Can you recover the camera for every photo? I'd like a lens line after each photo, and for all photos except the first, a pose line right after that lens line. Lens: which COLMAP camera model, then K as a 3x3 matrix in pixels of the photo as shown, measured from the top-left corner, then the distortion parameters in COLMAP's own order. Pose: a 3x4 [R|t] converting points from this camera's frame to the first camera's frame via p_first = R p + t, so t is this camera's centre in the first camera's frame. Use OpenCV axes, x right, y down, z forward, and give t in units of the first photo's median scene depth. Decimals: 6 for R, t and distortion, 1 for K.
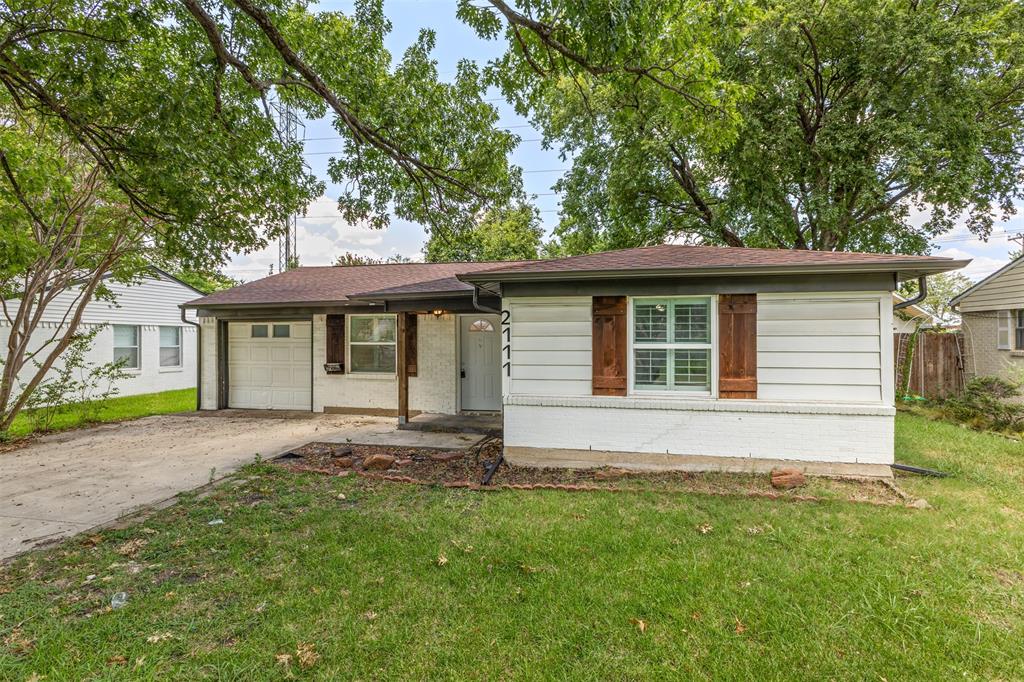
lens RADIAL K [[471.0, 0, 510.1], [0, 471.0, 338.8], [0, 0, 1]] dist [-0.001893, -0.000202]
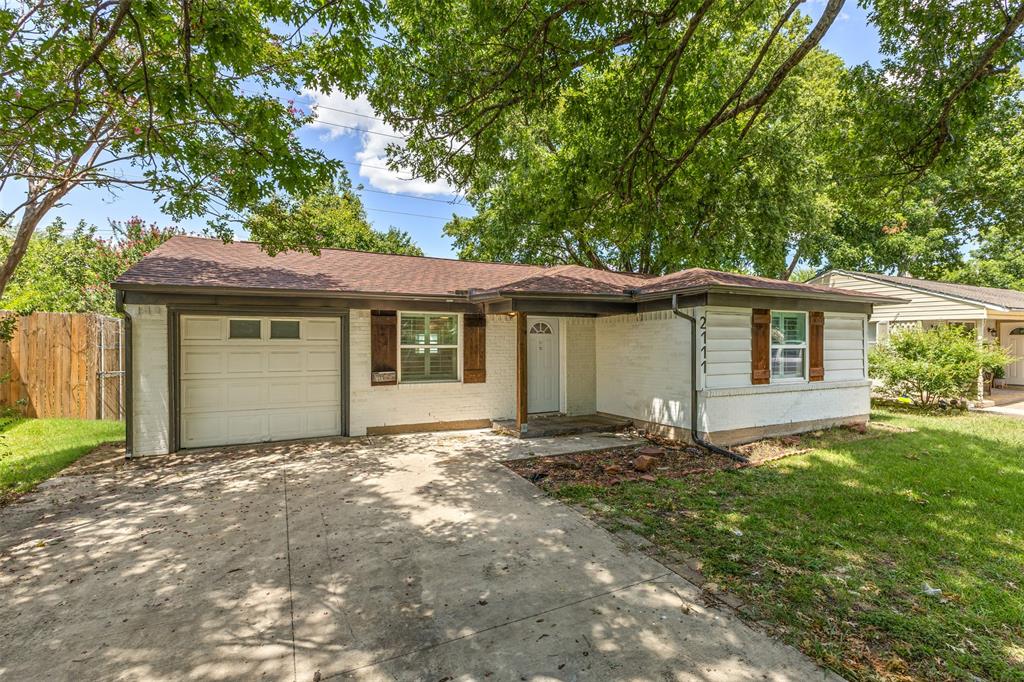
lens RADIAL K [[471.0, 0, 510.1], [0, 471.0, 338.8], [0, 0, 1]] dist [-0.001893, -0.000202]
pose [[0.796694, 0.005334, 0.604360, -0.688487], [-0.001377, 0.999974, -0.007011, 0.002049], [-0.604382, 0.004753, 0.796681, 0.230563]]
